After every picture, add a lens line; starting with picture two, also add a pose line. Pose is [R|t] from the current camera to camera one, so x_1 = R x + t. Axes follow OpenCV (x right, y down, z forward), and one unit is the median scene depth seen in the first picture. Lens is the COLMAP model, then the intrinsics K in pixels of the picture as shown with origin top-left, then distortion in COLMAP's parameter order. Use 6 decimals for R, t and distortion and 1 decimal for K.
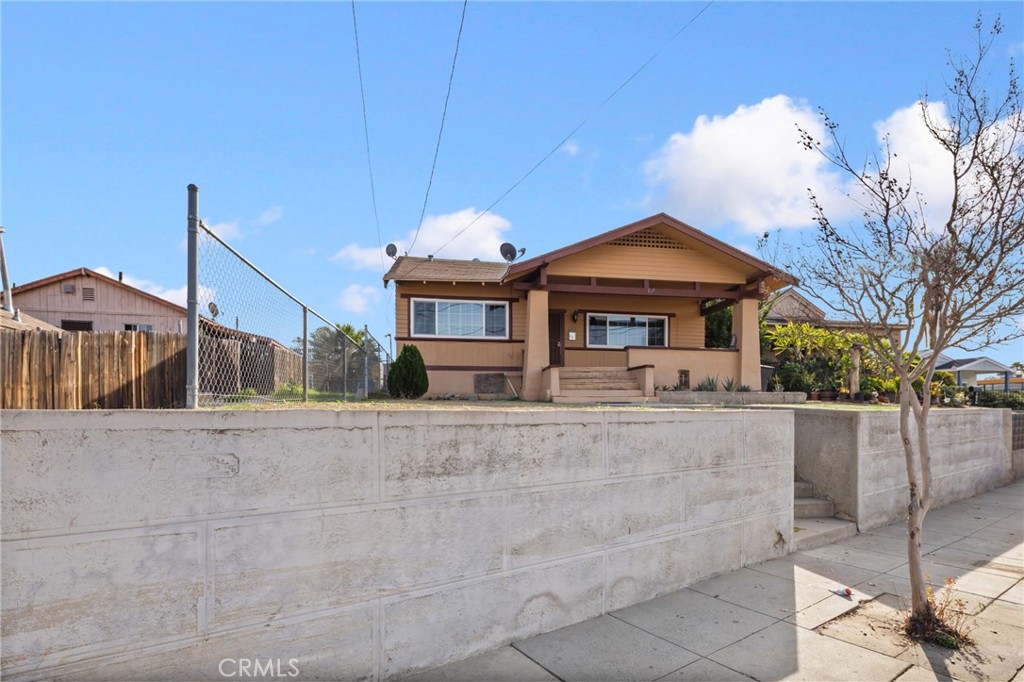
lens RADIAL K [[485.0, 0, 509.2], [0, 485.0, 421.4], [0, 0, 1]] dist [-0.001774, -0.001008]
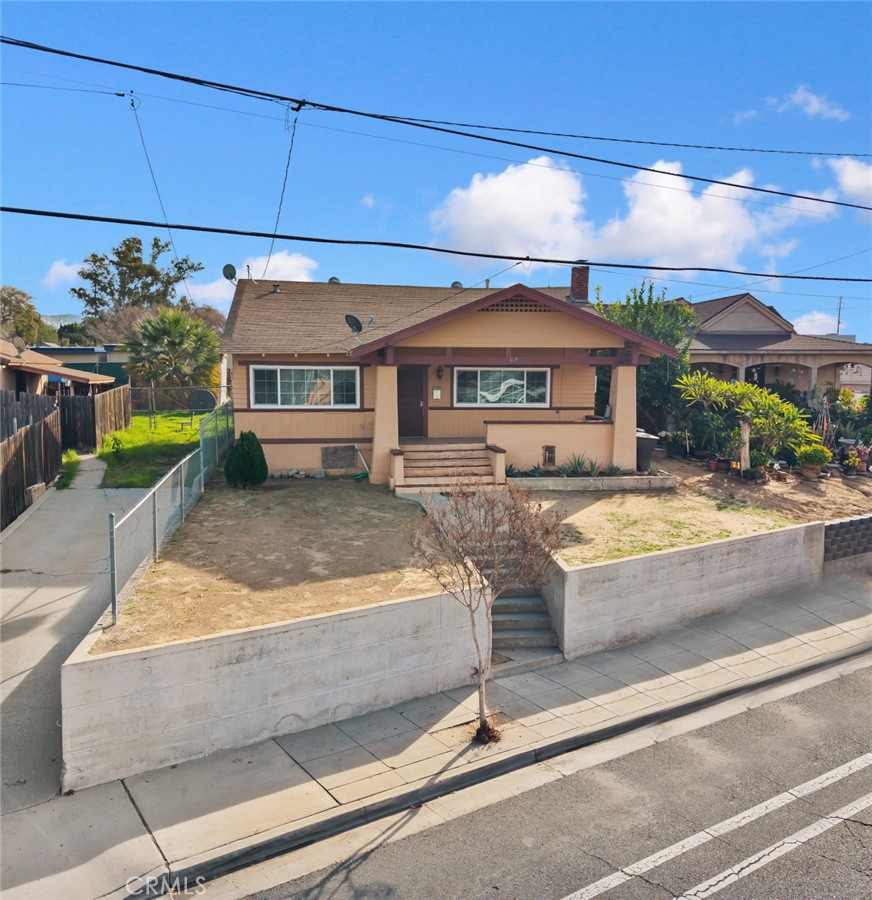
lens RADIAL K [[793.1, 0, 426.1], [0, 793.1, 439.5], [0, 0, 1]] dist [0.087787, -0.208213]
pose [[0.999834, 0.005277, -0.017420, 0.162483], [-0.003889, 0.996885, 0.078774, -0.247741], [0.017781, -0.078693, 0.996740, -0.522883]]
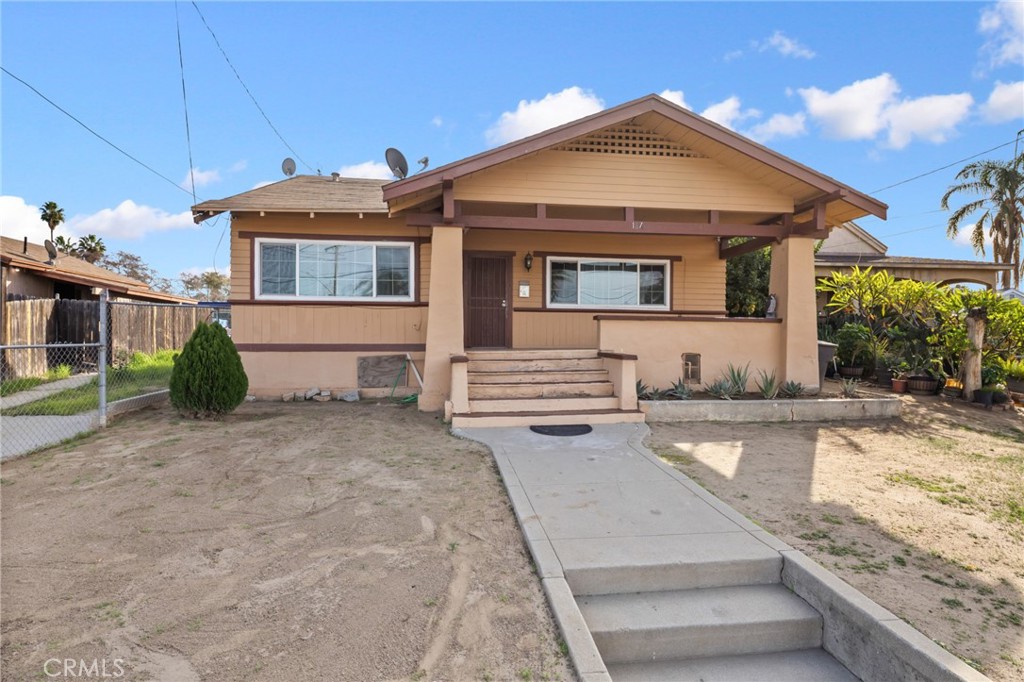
lens RADIAL K [[482.8, 0, 512.0], [0, 482.8, 341.0], [0, 0, 1]] dist [-0.002243, -0.000577]
pose [[0.999464, 0.003536, -0.032559, 0.161449], [-0.003655, 0.999987, -0.003580, -0.125574], [0.032546, 0.003697, 0.999463, 0.402114]]
